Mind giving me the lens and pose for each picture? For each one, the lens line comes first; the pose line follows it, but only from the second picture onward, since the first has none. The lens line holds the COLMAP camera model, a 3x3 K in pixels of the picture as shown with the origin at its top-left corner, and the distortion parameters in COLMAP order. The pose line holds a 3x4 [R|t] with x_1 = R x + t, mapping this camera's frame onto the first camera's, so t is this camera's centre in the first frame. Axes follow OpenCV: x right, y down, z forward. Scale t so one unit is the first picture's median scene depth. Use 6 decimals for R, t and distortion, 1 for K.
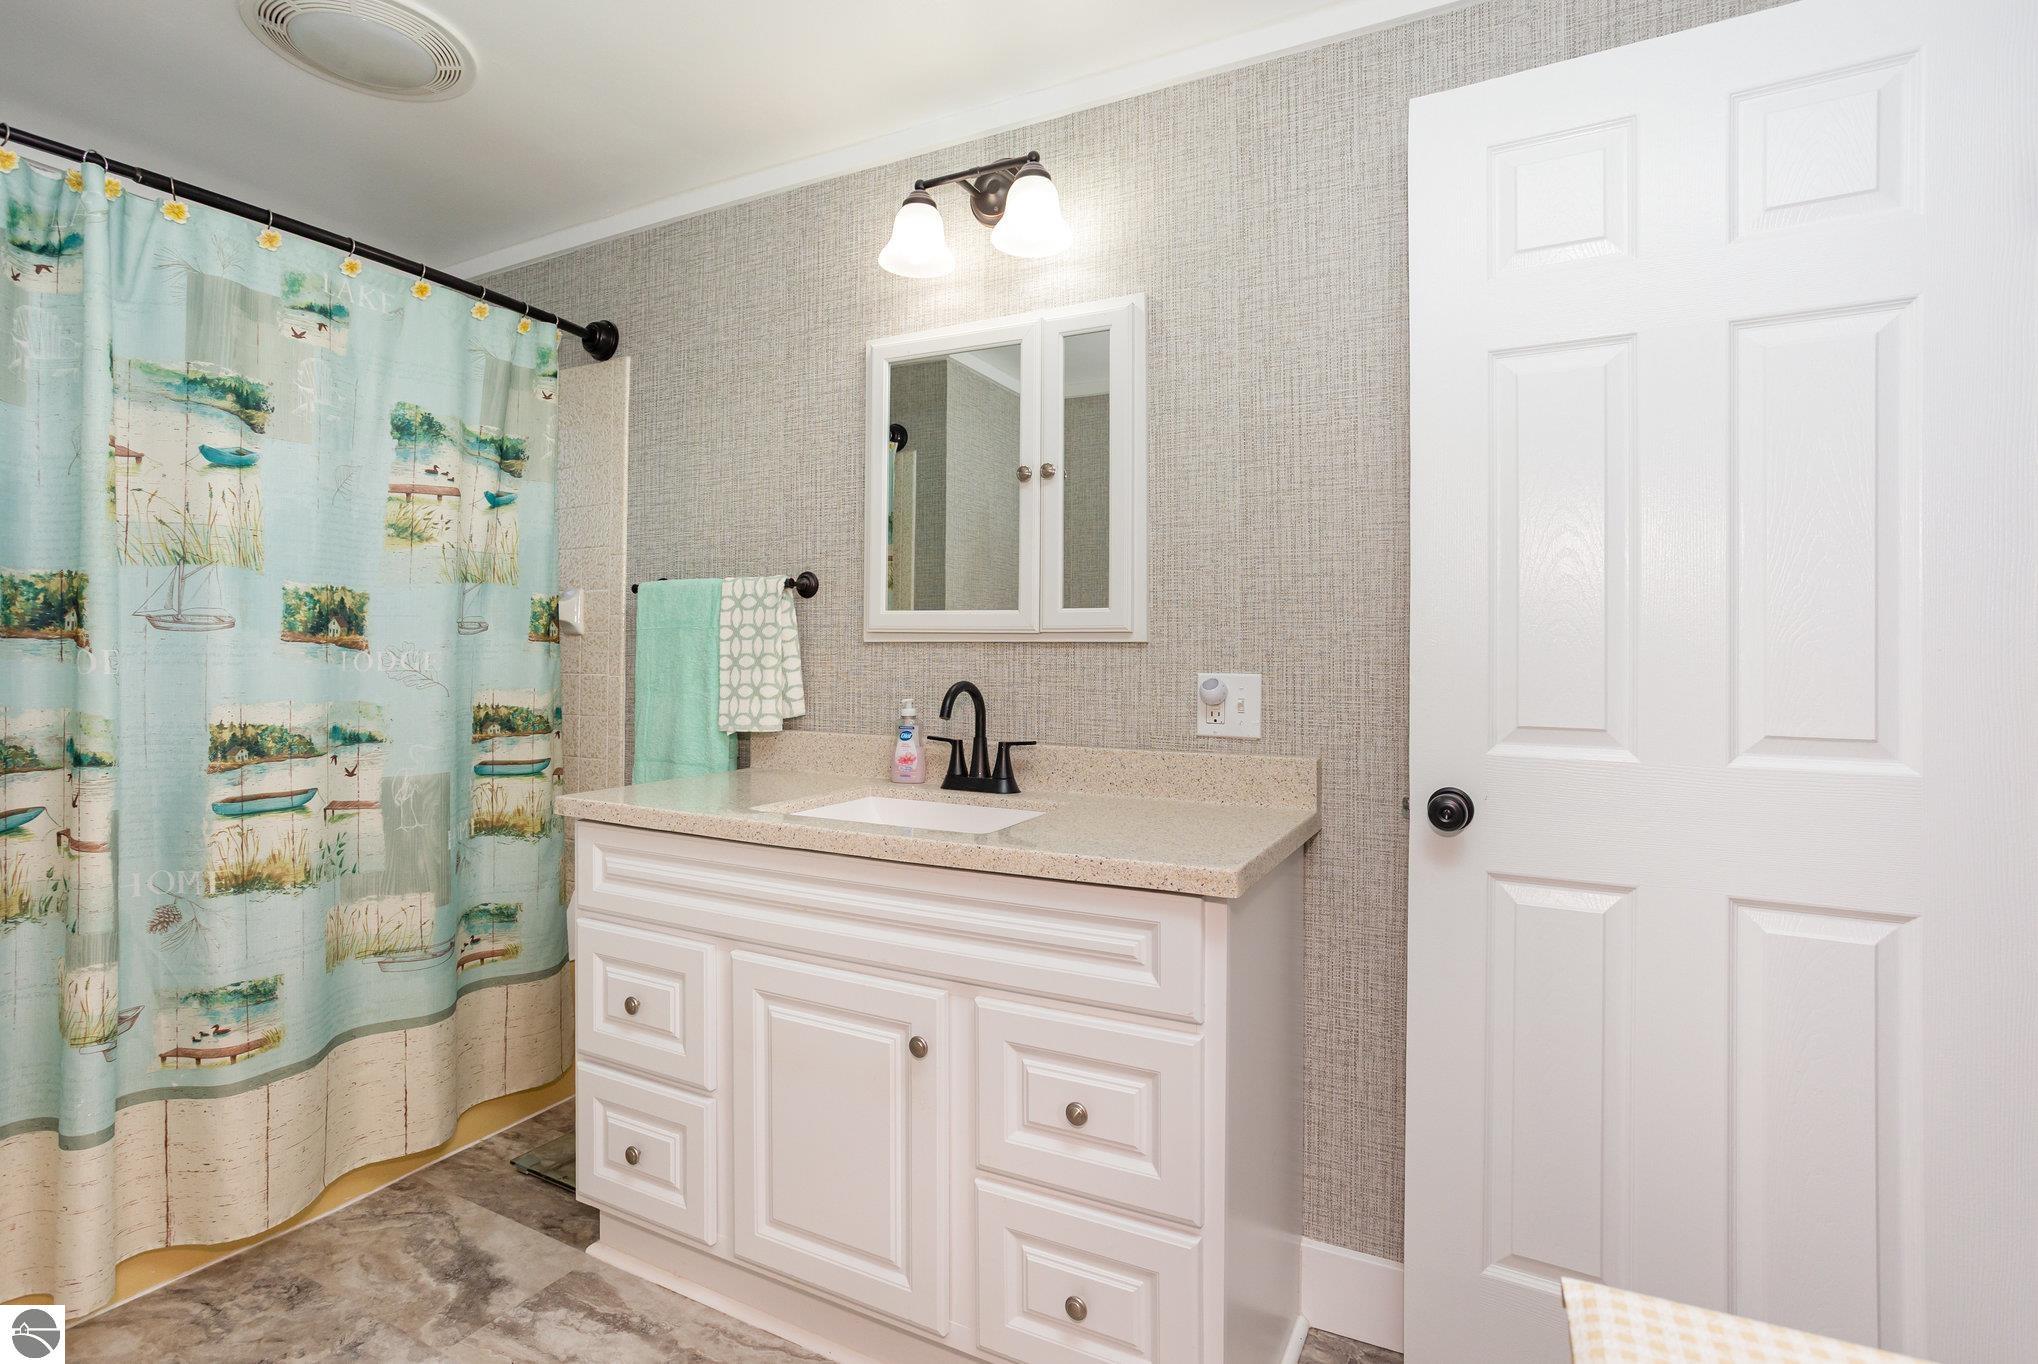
lens RADIAL K [[1023.6, 0, 970.8], [0, 1023.6, 646.0], [0, 0, 1]] dist [-0.014963, 0.001406]
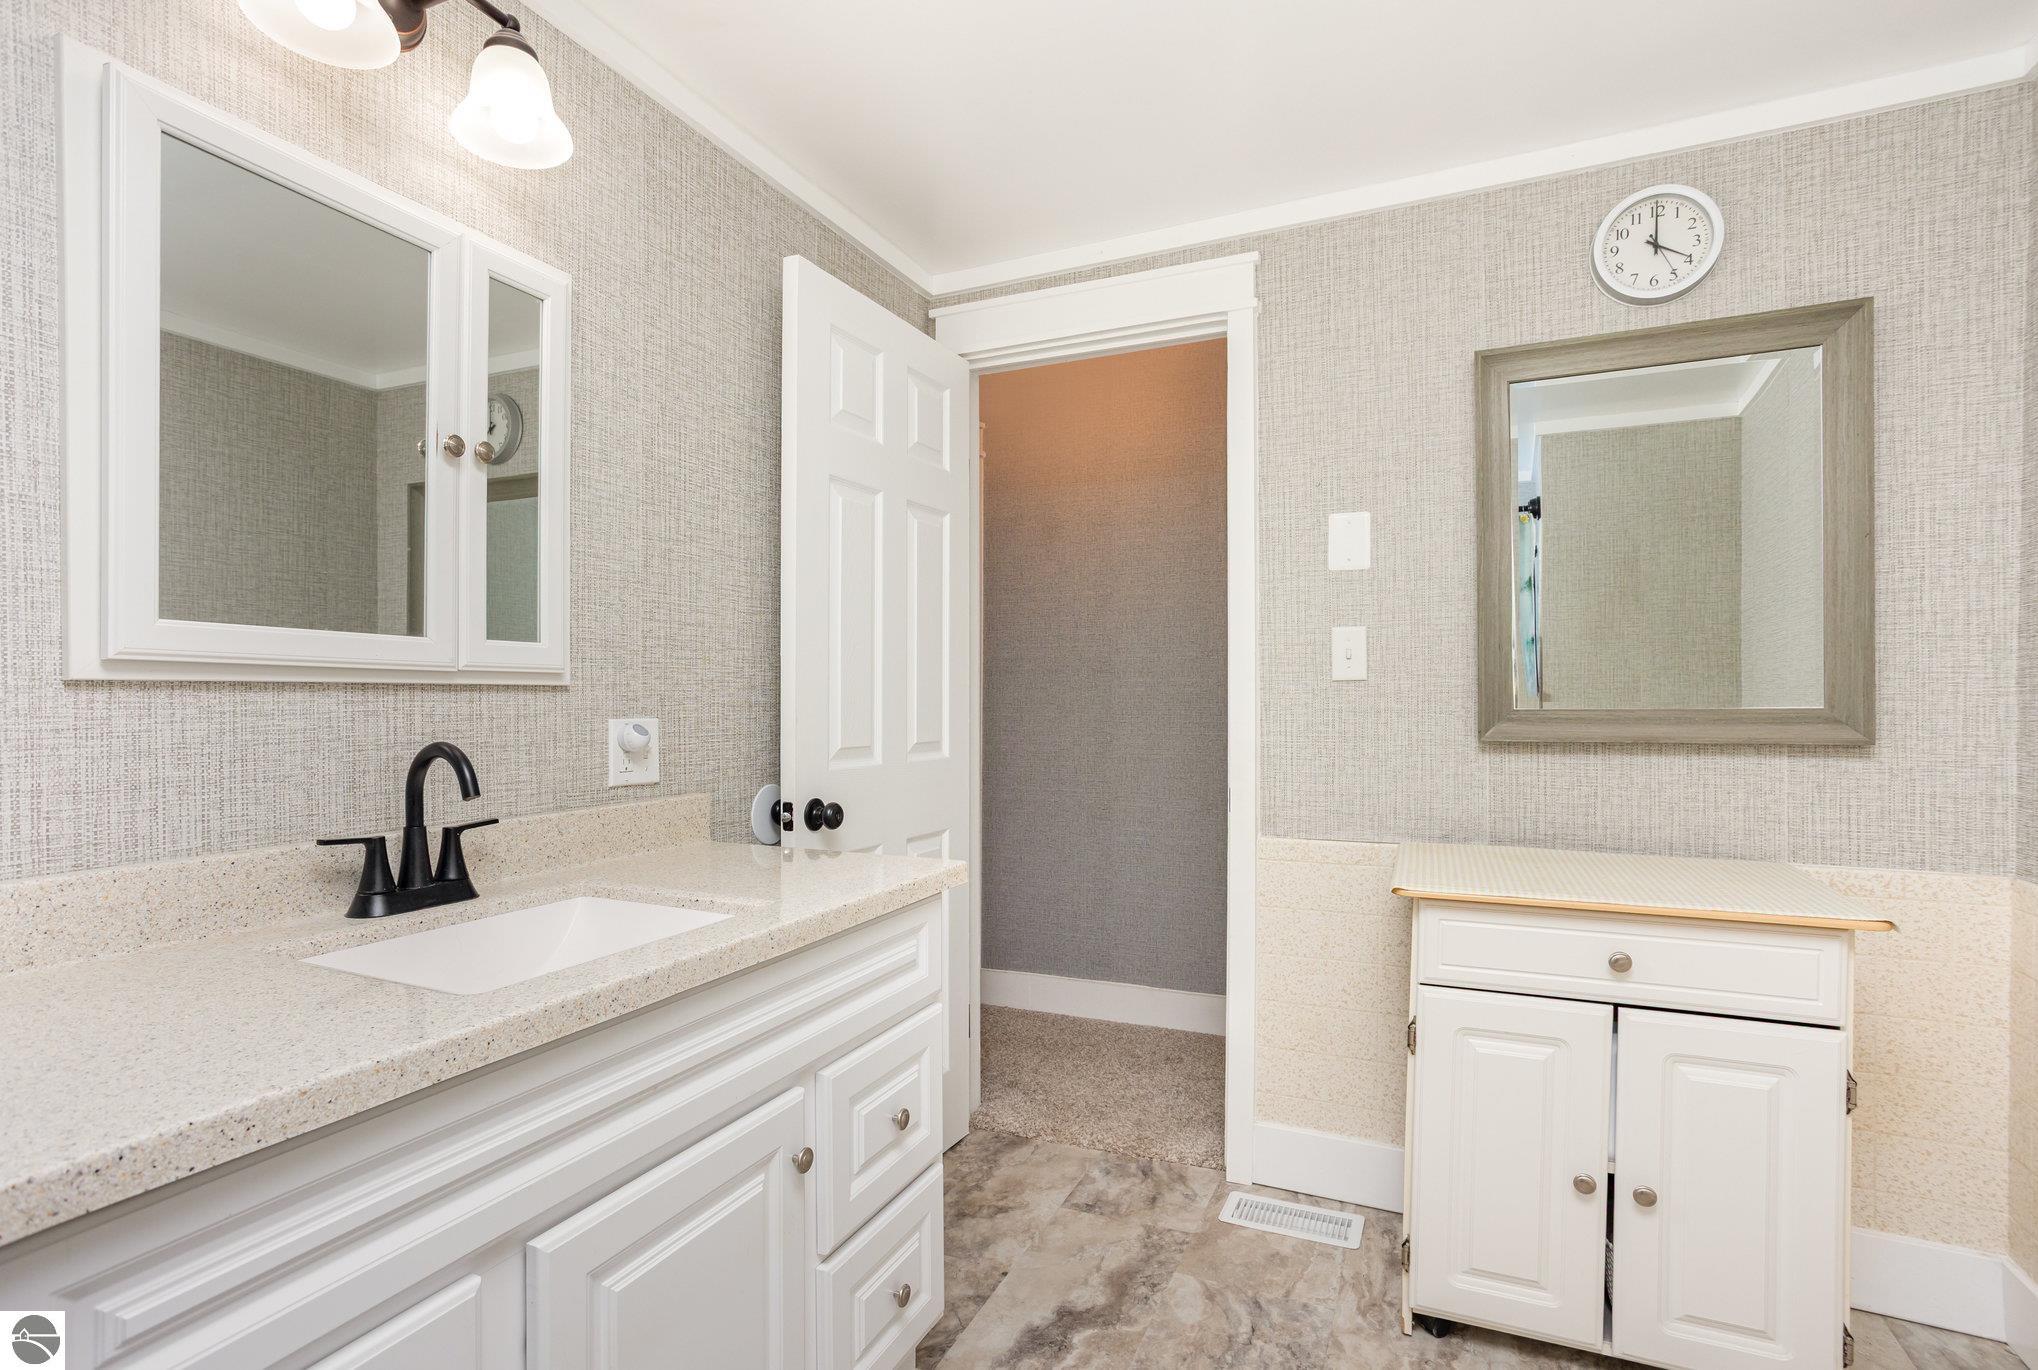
lens RADIAL K [[1026.7, 0, 1019.0], [0, 1026.7, 685.0], [0, 0, 1]] dist [-0.062105, 0.041616]
pose [[-0.080891, 0.006905, 0.996699, -0.691457], [-0.001248, 0.999975, -0.007029, 0.001495], [-0.996722, -0.001813, -0.080880, 0.675987]]
